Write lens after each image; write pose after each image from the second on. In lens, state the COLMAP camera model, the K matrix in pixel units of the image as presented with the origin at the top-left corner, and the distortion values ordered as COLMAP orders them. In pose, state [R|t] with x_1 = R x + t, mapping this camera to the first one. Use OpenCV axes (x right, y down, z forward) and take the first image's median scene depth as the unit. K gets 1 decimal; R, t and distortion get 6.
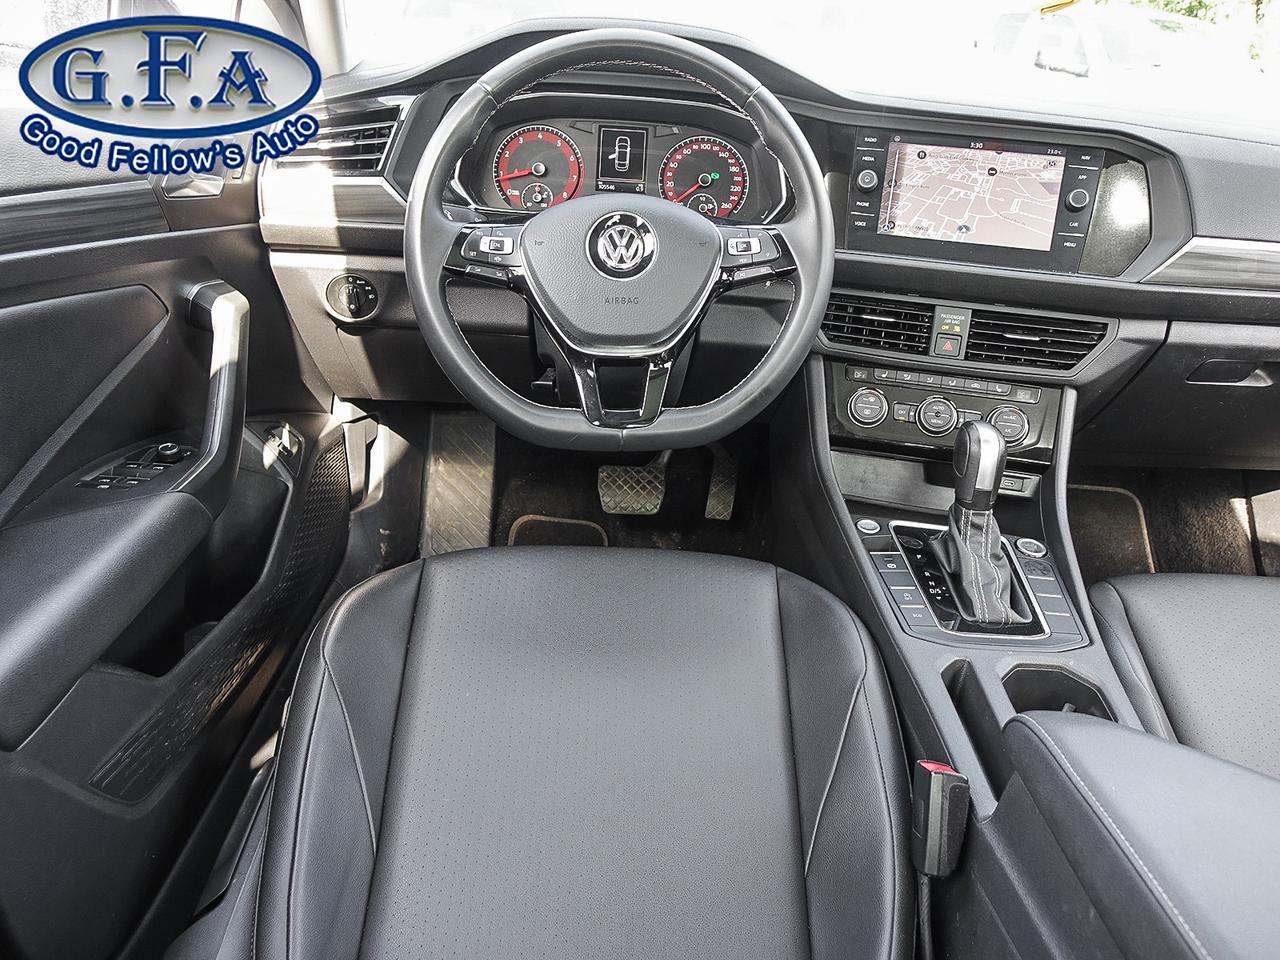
lens RADIAL K [[905.7, 0, 640.6], [0, 905.7, 474.6], [0, 0, 1]] dist [-0.012735, 0.004722]
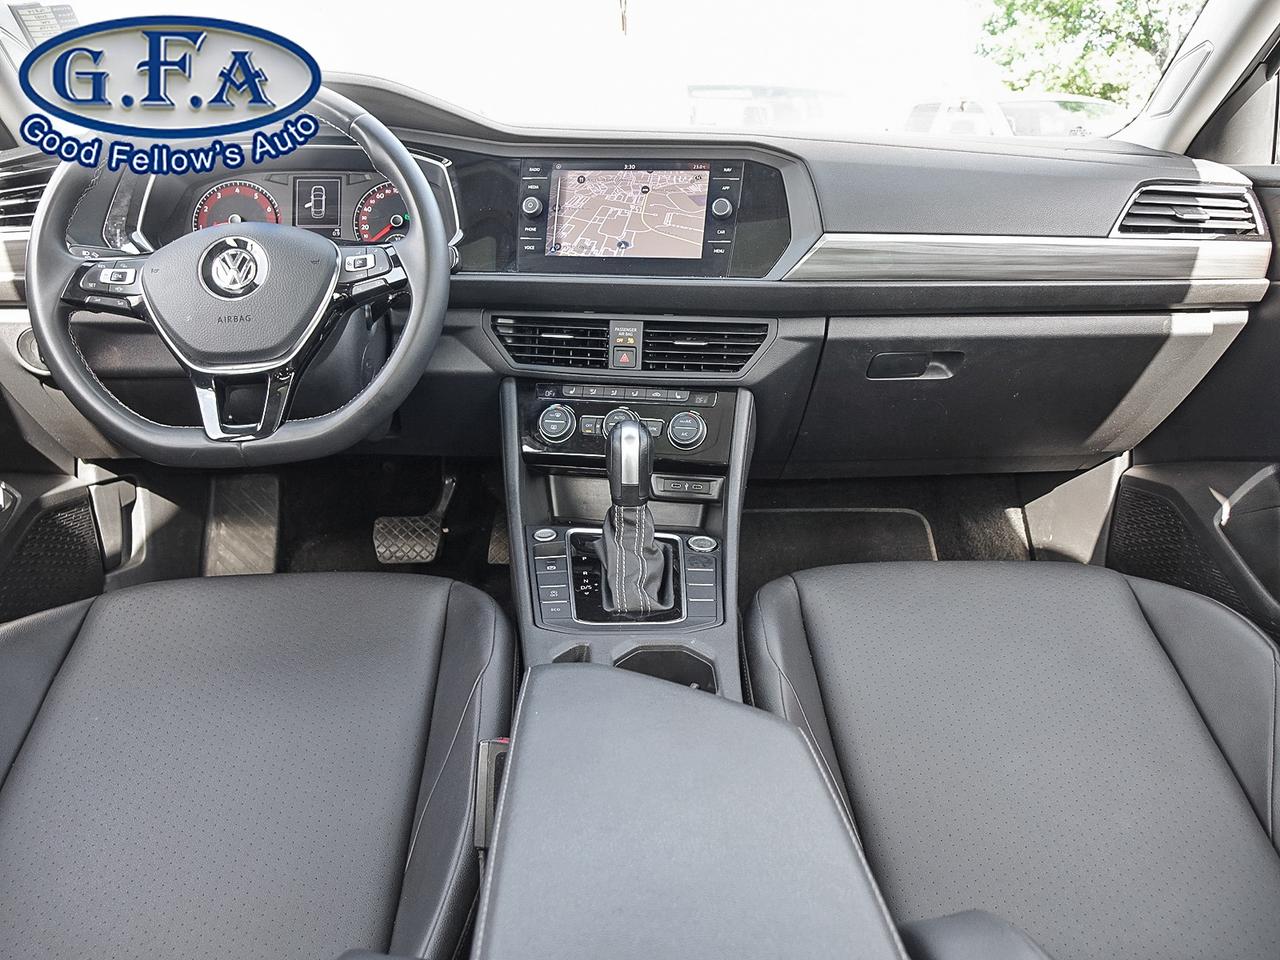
lens RADIAL K [[905.7, 0, 638.2], [0, 905.7, 491.8], [0, 0, 1]] dist [-0.012735, 0.004722]
pose [[0.997601, -0.067257, 0.016399, 0.334621], [0.068478, 0.993471, -0.091252, 0.106260], [-0.010155, 0.092156, 0.995693, -0.012643]]
